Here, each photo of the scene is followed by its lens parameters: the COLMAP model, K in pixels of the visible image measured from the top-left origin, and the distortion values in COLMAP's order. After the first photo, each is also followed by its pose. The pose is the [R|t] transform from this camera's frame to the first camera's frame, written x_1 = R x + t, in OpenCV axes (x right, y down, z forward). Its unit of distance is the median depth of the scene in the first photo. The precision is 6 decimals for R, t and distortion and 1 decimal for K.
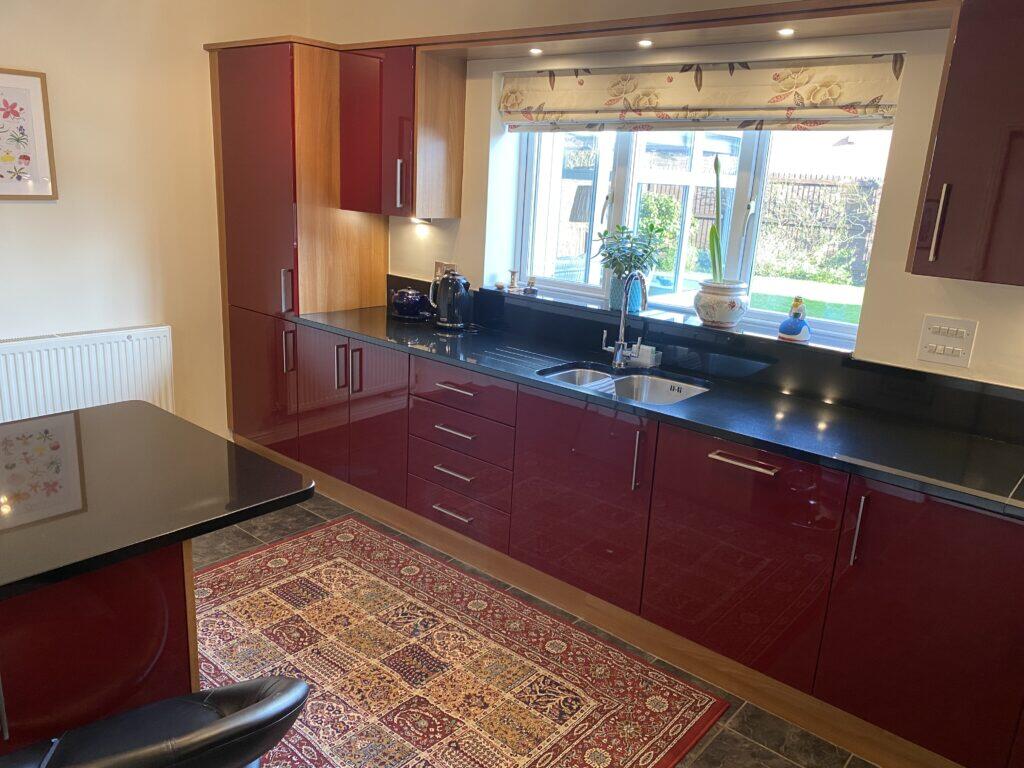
lens RADIAL K [[778.5, 0, 510.8], [0, 778.5, 361.3], [0, 0, 1]] dist [0.033850, -0.029851]
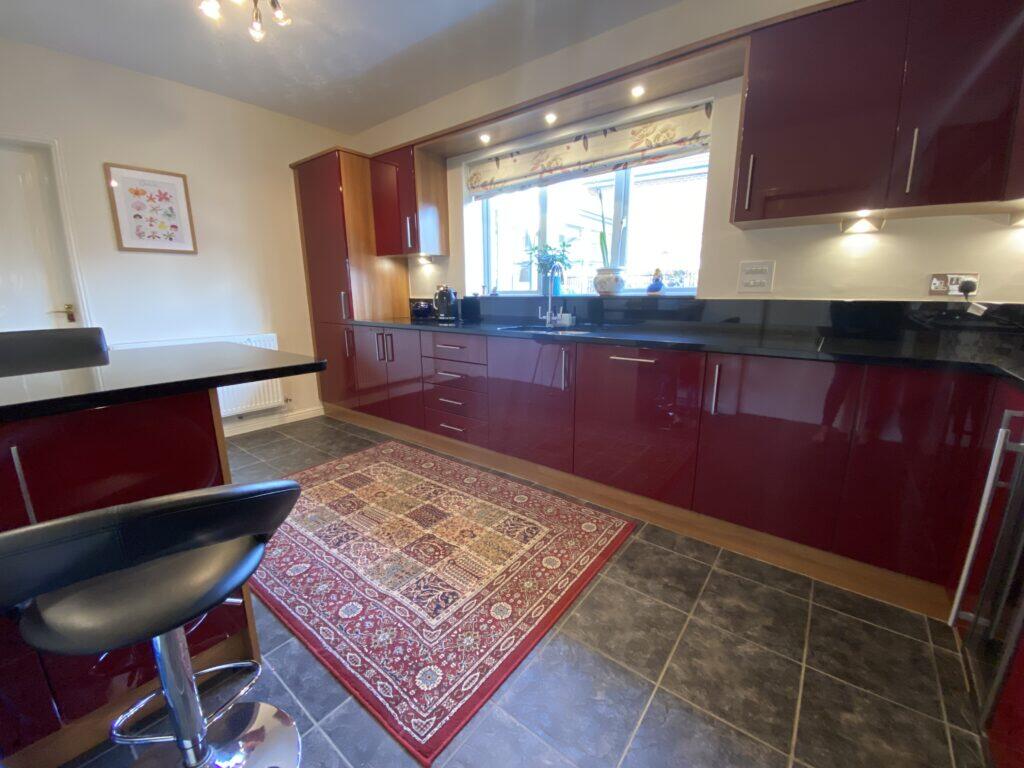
lens RADIAL K [[409.9, 0, 511.1], [0, 409.9, 372.0], [0, 0, 1]] dist [0.013617, -0.002272]
pose [[0.997219, -0.065991, 0.034645, 0.024449], [0.067408, 0.996863, -0.041473, 0.133699], [-0.031800, 0.043693, 0.998539, 0.167203]]
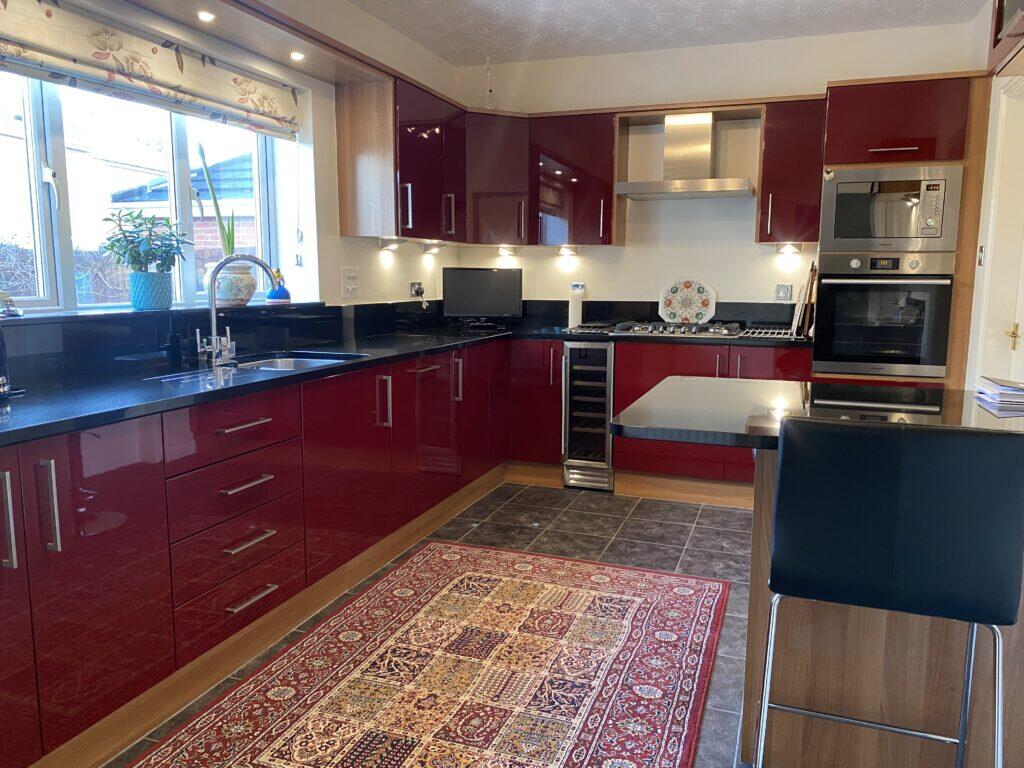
lens RADIAL K [[778.5, 0, 503.0], [0, 778.5, 377.3], [0, 0, 1]] dist [0.033850, -0.029851]
pose [[-0.338295, -0.174212, 0.924774, -0.849044], [0.205818, 0.945225, 0.253356, -0.148409], [-0.918257, 0.276044, -0.283908, 0.992415]]
